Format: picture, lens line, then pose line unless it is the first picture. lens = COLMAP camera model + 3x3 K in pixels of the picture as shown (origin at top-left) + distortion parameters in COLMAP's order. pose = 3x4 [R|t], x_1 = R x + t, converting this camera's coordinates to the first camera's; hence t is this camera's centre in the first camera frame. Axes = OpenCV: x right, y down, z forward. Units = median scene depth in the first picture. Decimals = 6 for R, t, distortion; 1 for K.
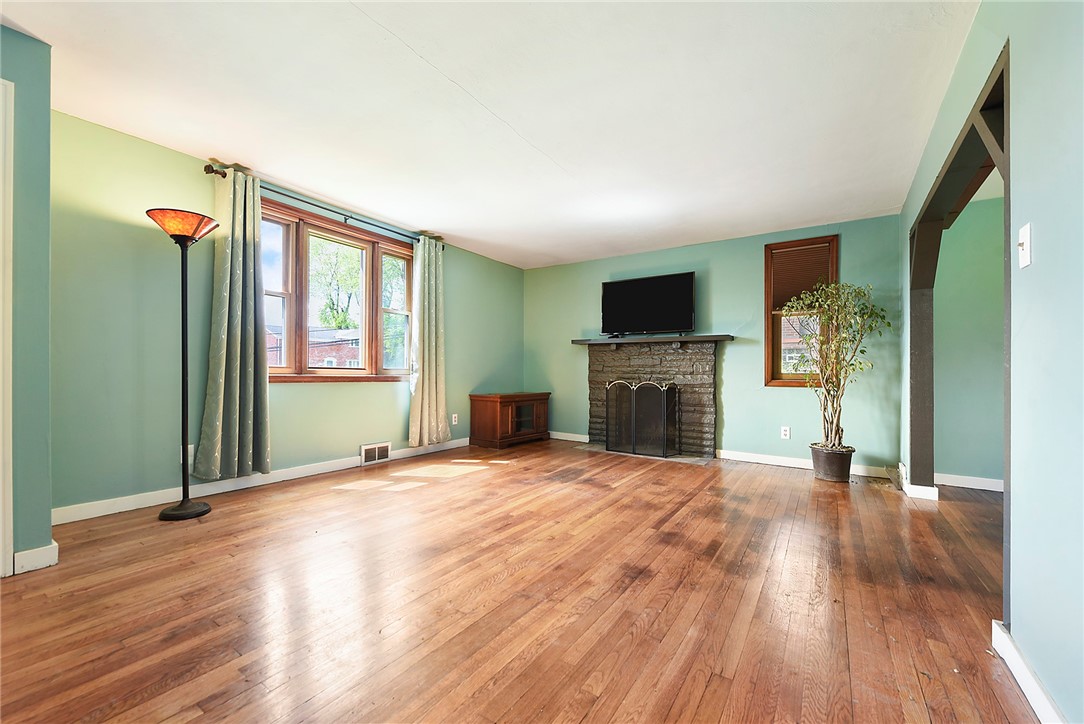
lens RADIAL K [[434.8, 0, 540.7], [0, 434.8, 376.5], [0, 0, 1]] dist [0.016911, -0.000066]
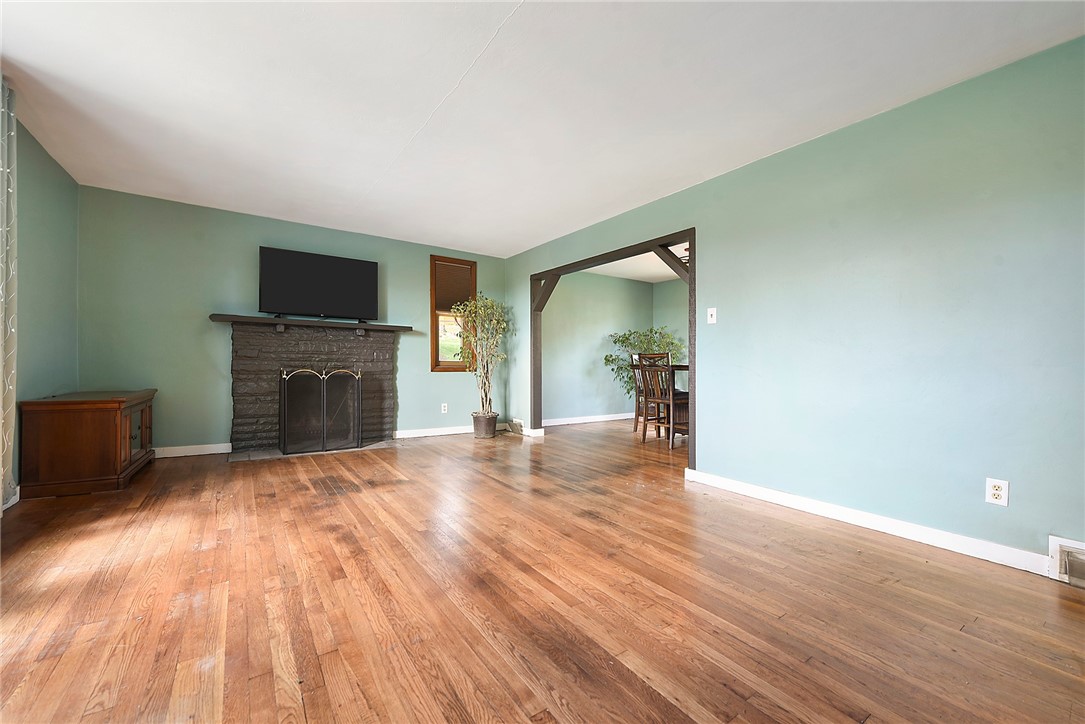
lens RADIAL K [[414.4, 0, 542.5], [0, 414.4, 362.0], [0, 0, 1]] dist [0.000071, -0.000032]
pose [[0.378280, -0.002393, 0.925688, -0.476146], [-0.000626, 0.999996, 0.002841, -0.008896], [-0.925691, -0.001654, 0.378277, 0.312640]]
